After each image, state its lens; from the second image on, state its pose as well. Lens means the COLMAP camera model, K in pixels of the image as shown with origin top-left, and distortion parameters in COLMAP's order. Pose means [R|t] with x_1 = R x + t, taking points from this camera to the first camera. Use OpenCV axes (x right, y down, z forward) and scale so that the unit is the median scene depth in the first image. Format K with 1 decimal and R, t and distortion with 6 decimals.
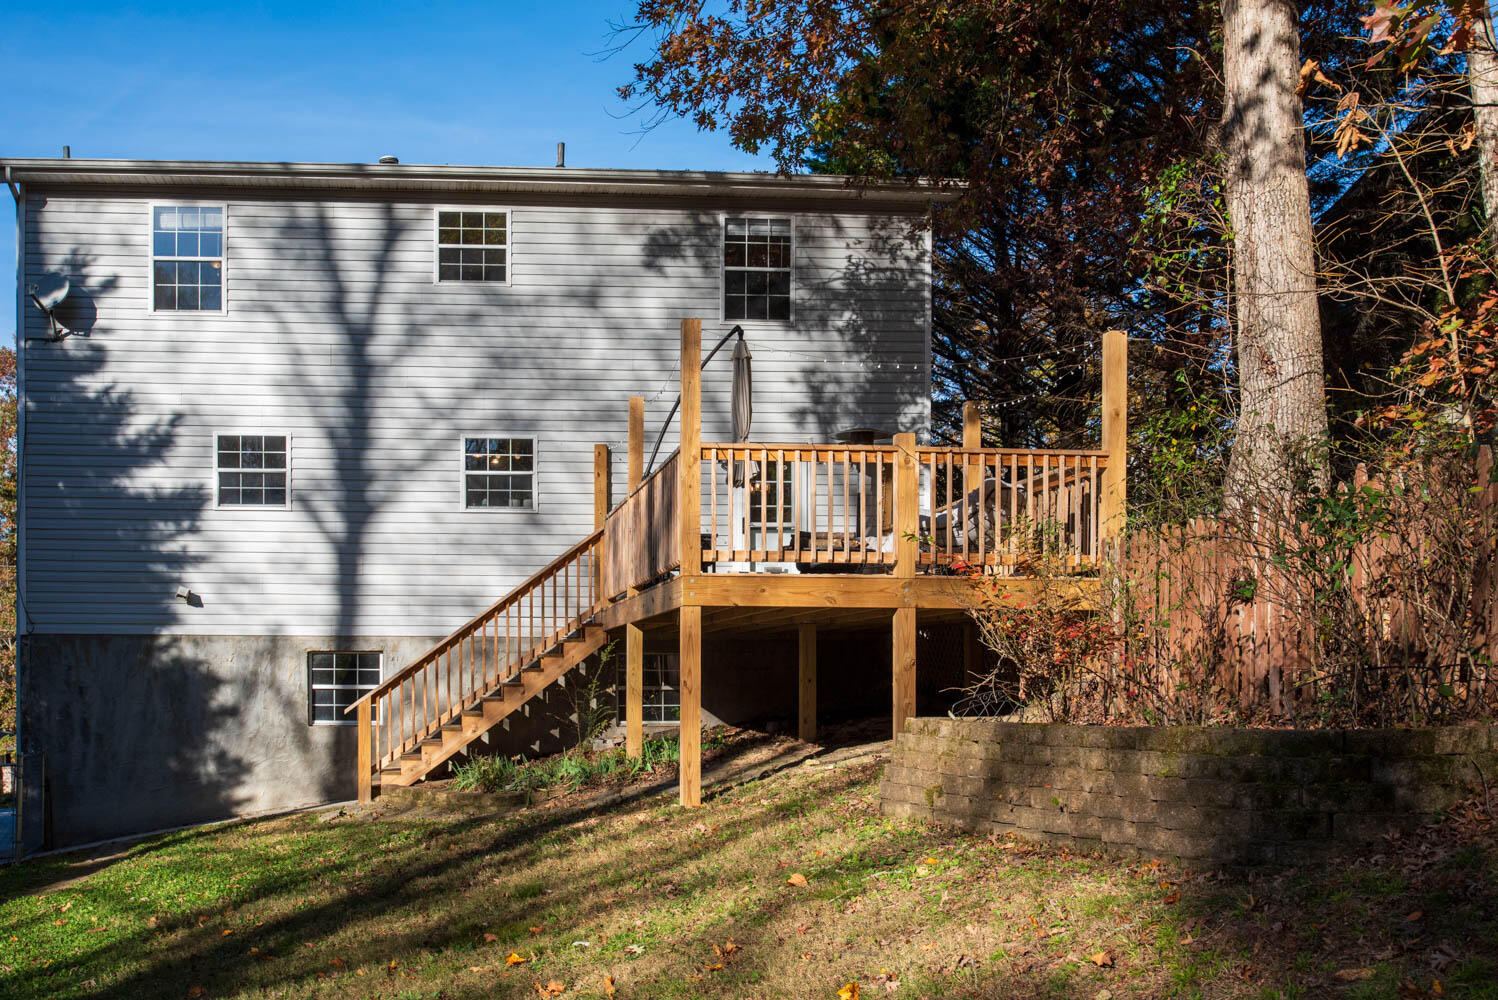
lens RADIAL K [[1475.0, 0, 685.8], [0, 1475.0, 592.9], [0, 0, 1]] dist [0.087791, 0.000000]
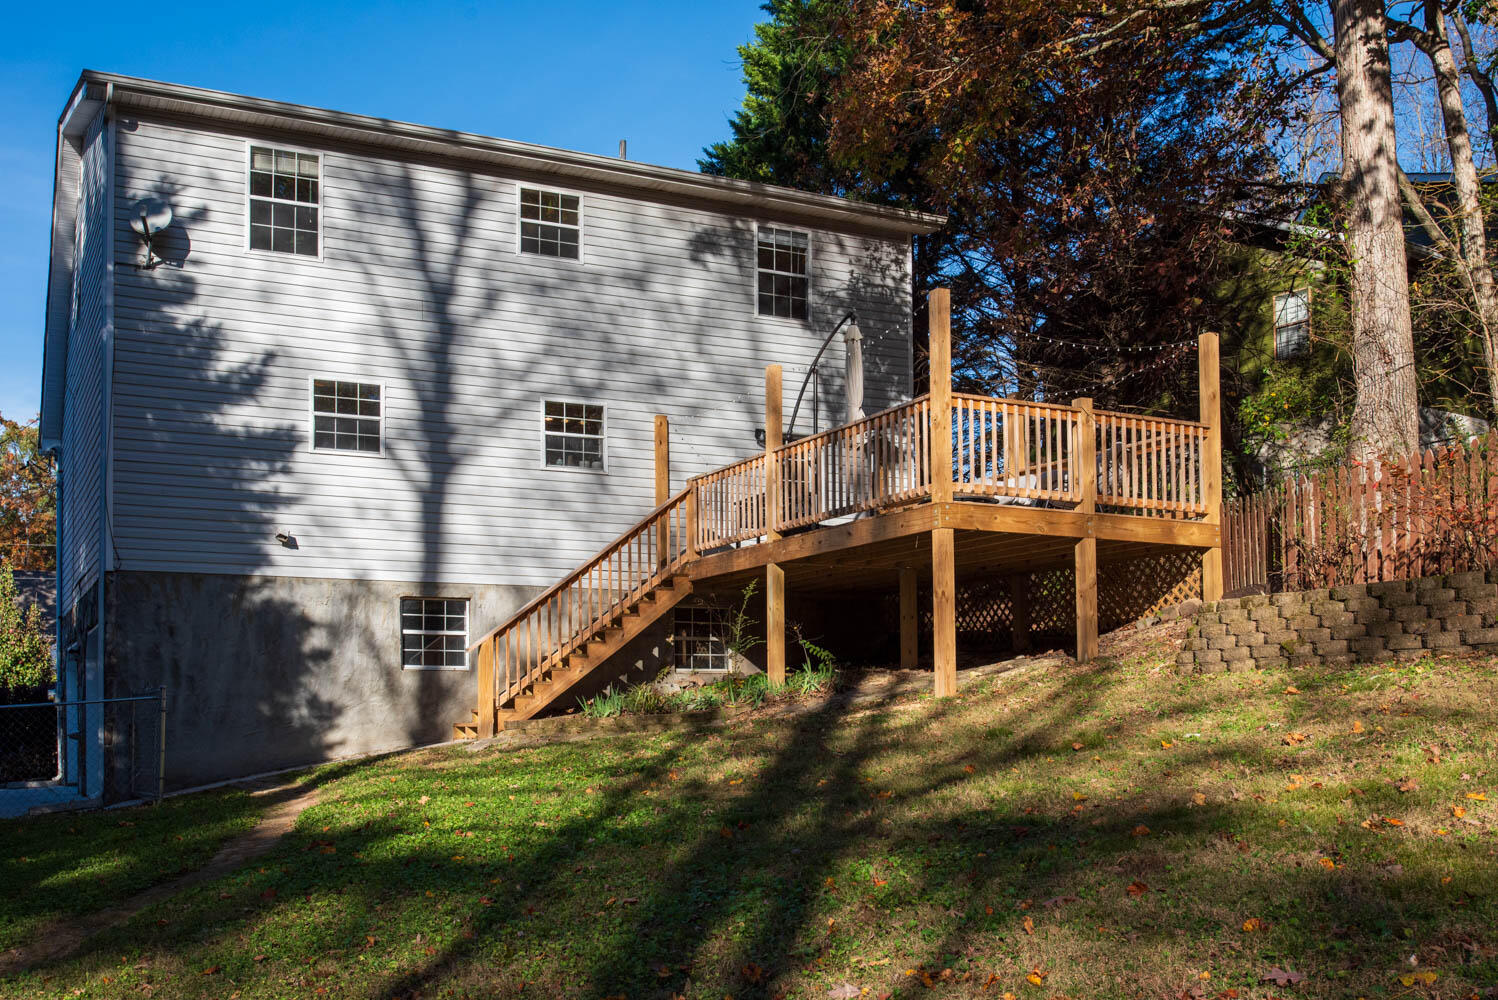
lens RADIAL K [[1475.0, 0, 702.8], [0, 1475.0, 571.4], [0, 0, 1]] dist [0.087791, 0.000000]
pose [[0.920299, 0.028450, 0.390179, -0.456455], [-0.003587, 0.997924, -0.064302, 0.086145], [-0.391199, 0.057777, 0.918491, -0.009957]]
